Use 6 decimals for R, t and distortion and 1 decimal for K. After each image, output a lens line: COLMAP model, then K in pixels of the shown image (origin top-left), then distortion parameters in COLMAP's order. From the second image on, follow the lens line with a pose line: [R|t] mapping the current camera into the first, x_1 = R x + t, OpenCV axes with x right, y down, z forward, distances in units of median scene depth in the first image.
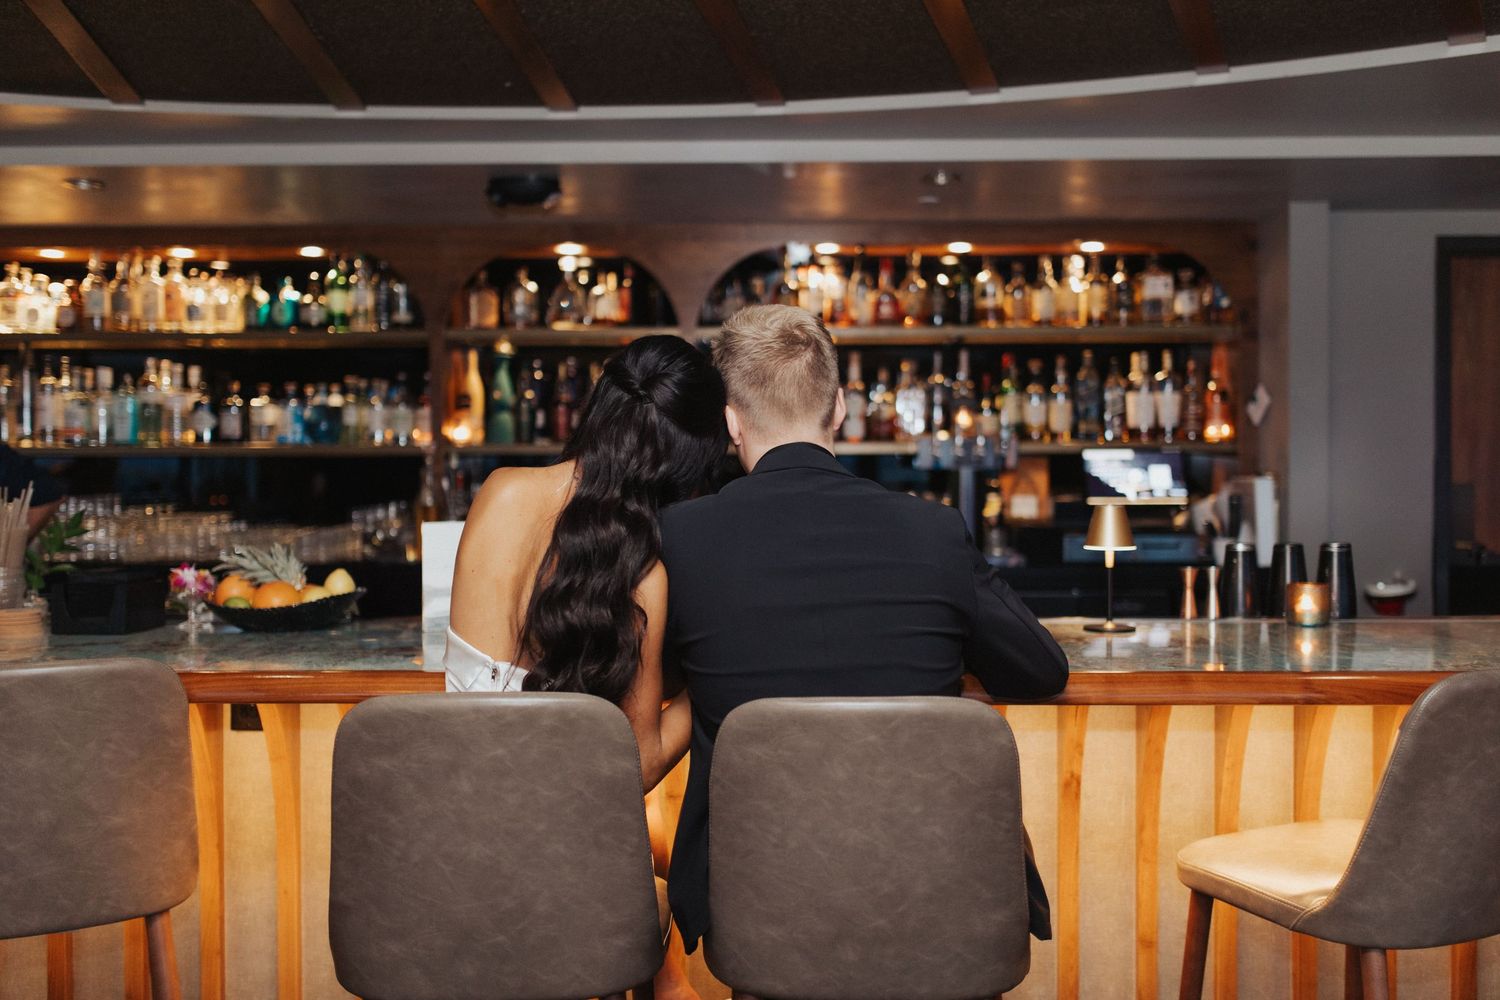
lens RADIAL K [[1381.6, 0, 750.0], [0, 1381.6, 500.0], [0, 0, 1]] dist [-0.007291, 0.016939]
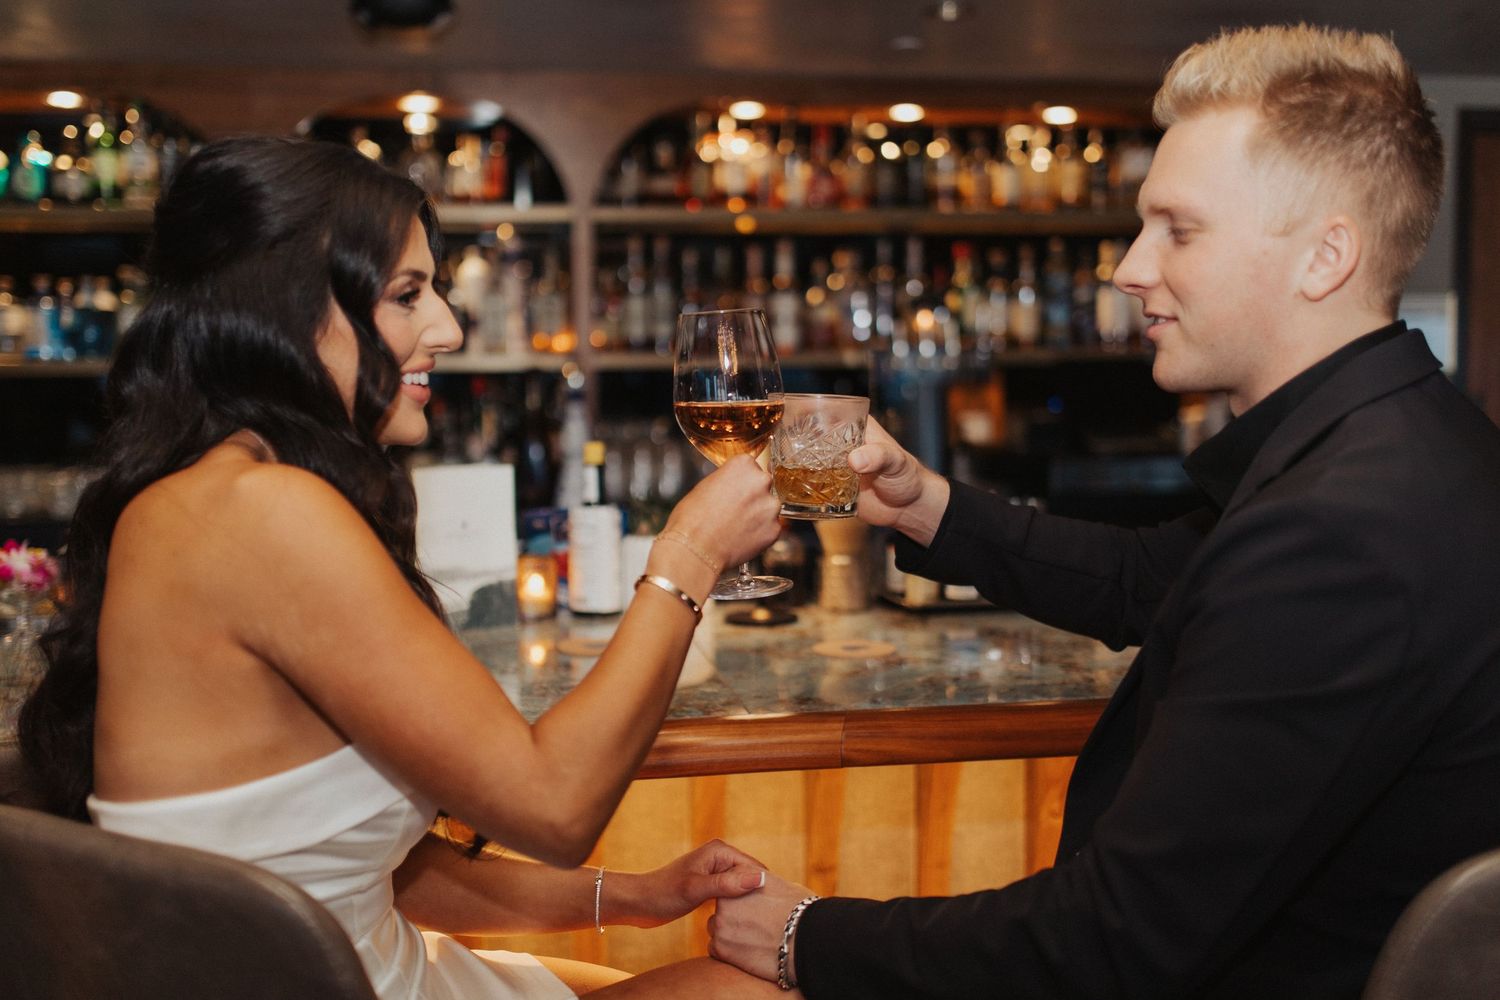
lens RADIAL K [[1456.1, 0, 750.0], [0, 1456.1, 500.0], [0, 0, 1]] dist [0.006032, -0.005978]
pose [[0.983719, -0.025074, 0.177954, -0.100785], [0.015575, 0.998388, 0.054576, -0.001444], [-0.179035, -0.050916, 0.982524, 0.153088]]
